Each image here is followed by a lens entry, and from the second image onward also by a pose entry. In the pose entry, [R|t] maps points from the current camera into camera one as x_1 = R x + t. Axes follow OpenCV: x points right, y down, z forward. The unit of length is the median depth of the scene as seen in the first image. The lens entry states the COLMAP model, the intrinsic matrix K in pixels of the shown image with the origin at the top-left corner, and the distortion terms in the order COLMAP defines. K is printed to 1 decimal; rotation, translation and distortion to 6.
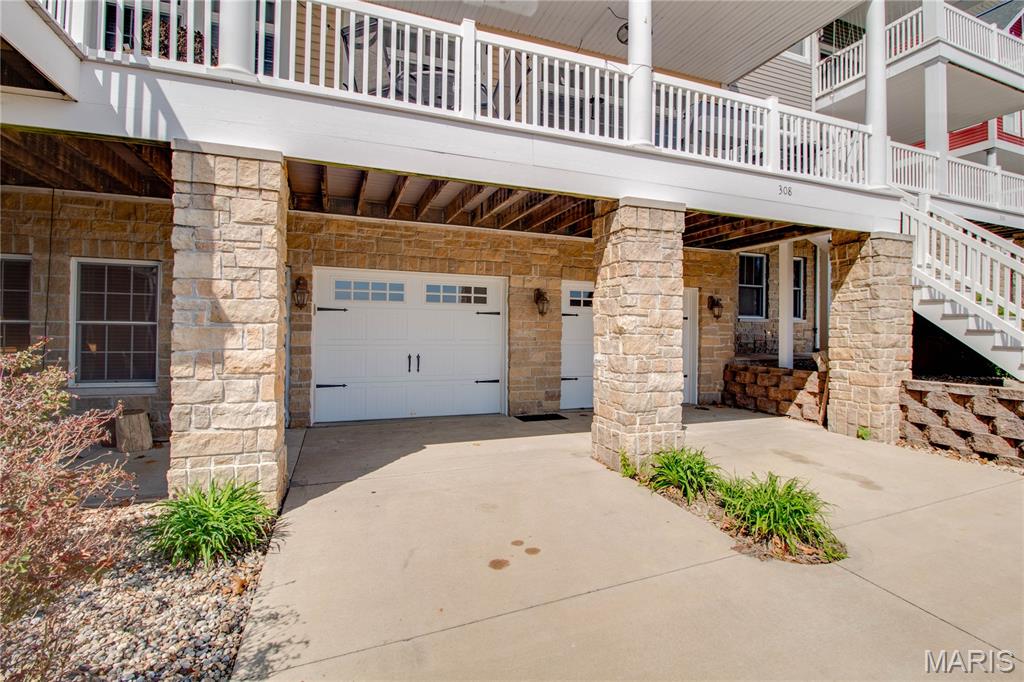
lens RADIAL K [[489.1, 0, 524.3], [0, 489.1, 328.4], [0, 0, 1]] dist [0.002221, -0.014416]
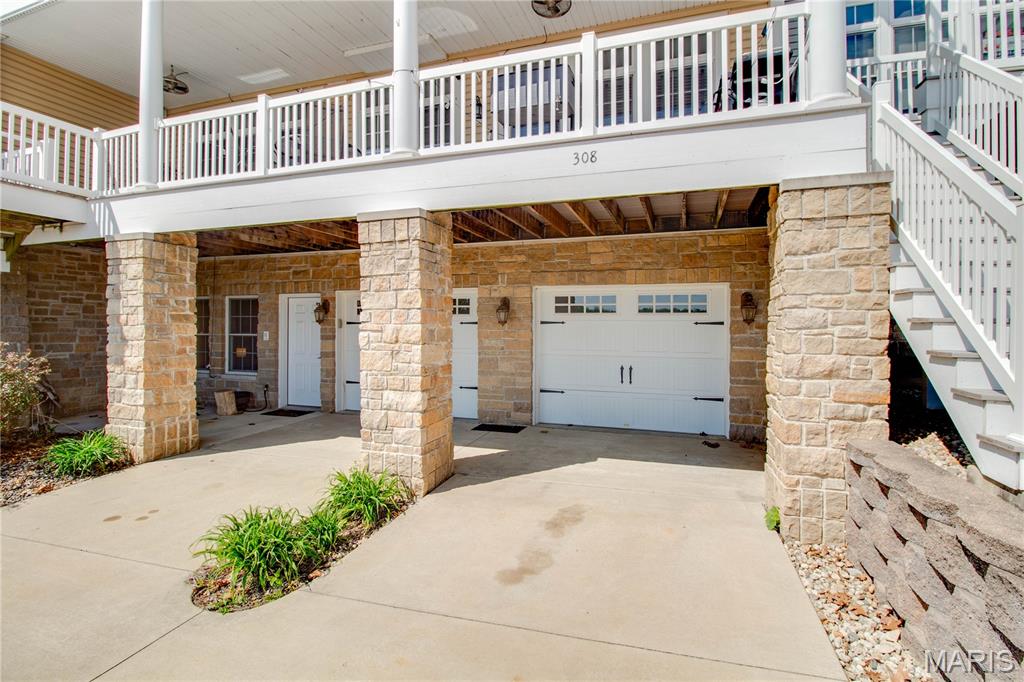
lens RADIAL K [[481.2, 0, 523.8], [0, 481.2, 327.6], [0, 0, 1]] dist [0.001180, -0.013674]
pose [[0.770973, -0.008970, -0.636804, 0.936225], [0.009180, 0.999953, -0.002971, -0.023808], [0.636801, -0.003555, 0.771020, 0.385561]]
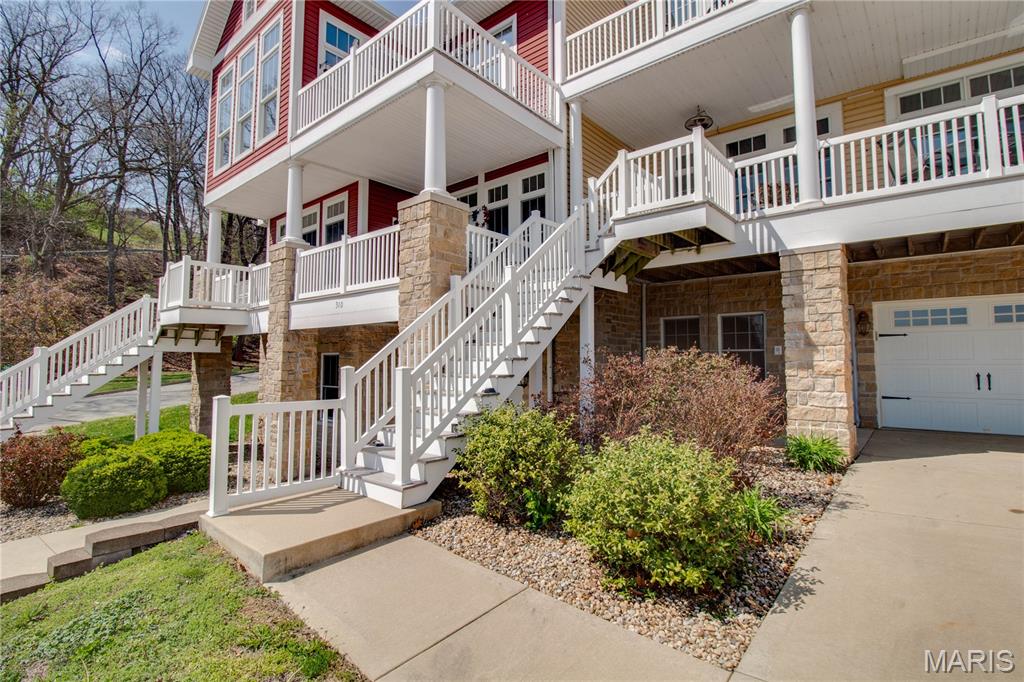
lens RADIAL K [[481.2, 0, 523.8], [0, 481.2, 327.6], [0, 0, 1]] dist [0.001180, -0.013674]
pose [[0.486343, -0.069642, -0.870988, 0.253976], [0.012104, 0.997260, -0.072980, 0.023498], [0.873684, 0.024950, 0.485853, -0.485006]]
